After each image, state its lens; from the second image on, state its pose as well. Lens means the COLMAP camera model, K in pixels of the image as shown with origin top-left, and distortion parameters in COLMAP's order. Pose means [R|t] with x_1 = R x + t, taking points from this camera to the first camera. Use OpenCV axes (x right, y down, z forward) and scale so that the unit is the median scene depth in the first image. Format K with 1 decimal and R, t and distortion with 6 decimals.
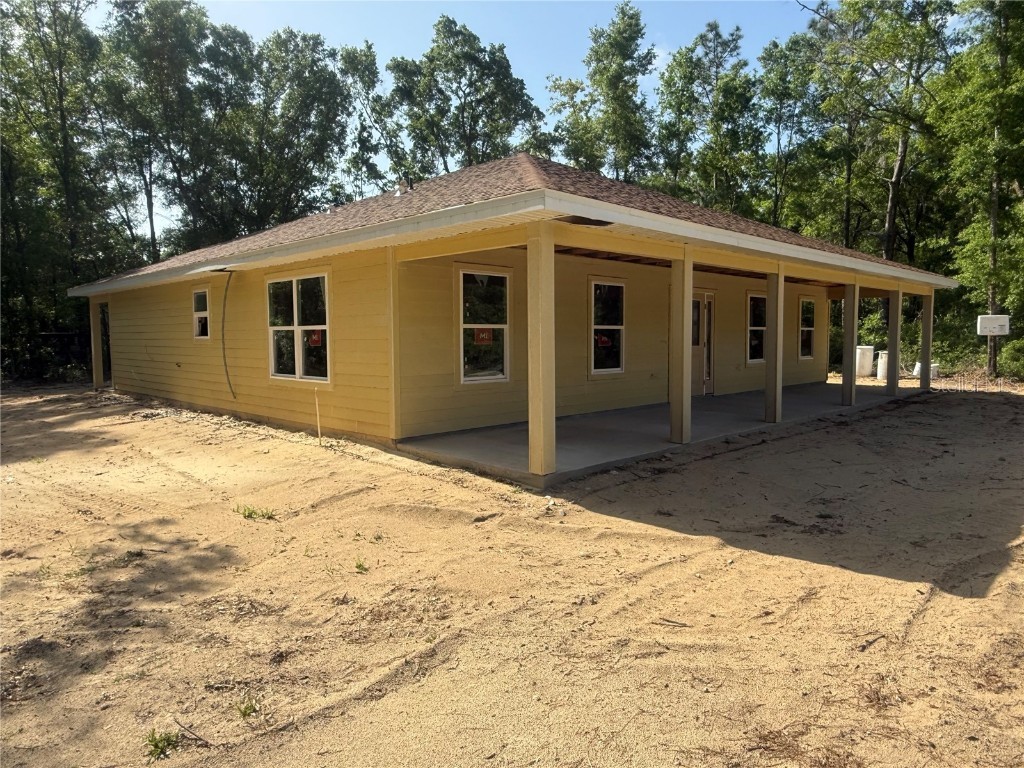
lens RADIAL K [[702.9, 0, 512.0], [0, 702.9, 384.0], [0, 0, 1]] dist [0.002213, 0.002553]
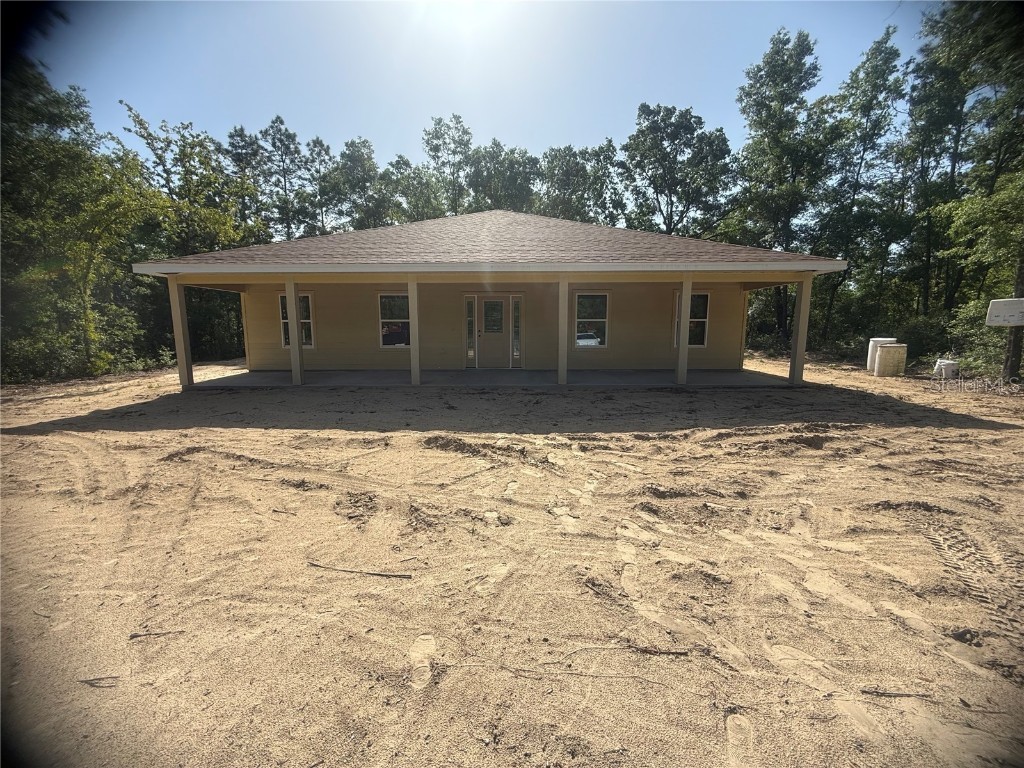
lens RADIAL K [[412.3, 0, 512.0], [0, 412.3, 384.0], [0, 0, 1]] dist [0.002285, 0.000128]
pose [[0.683322, 0.105622, -0.722437, 0.755117], [-0.053899, 0.994078, 0.094356, -0.027490], [0.728125, -0.025537, 0.684969, 0.390914]]
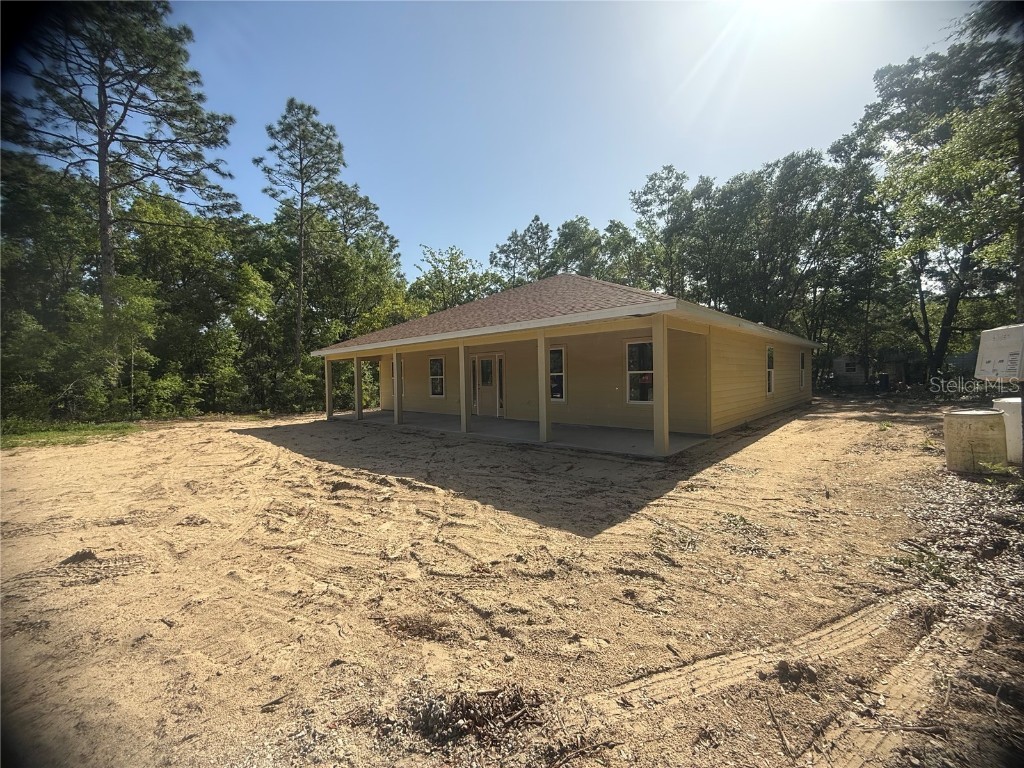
lens RADIAL K [[412.3, 0, 512.0], [0, 412.3, 384.0], [0, 0, 1]] dist [0.002285, 0.000128]
pose [[0.034149, 0.020071, -0.999215, 1.063159], [-0.032863, 0.999280, 0.018949, -0.068290], [0.998876, 0.032190, 0.034784, 0.881293]]
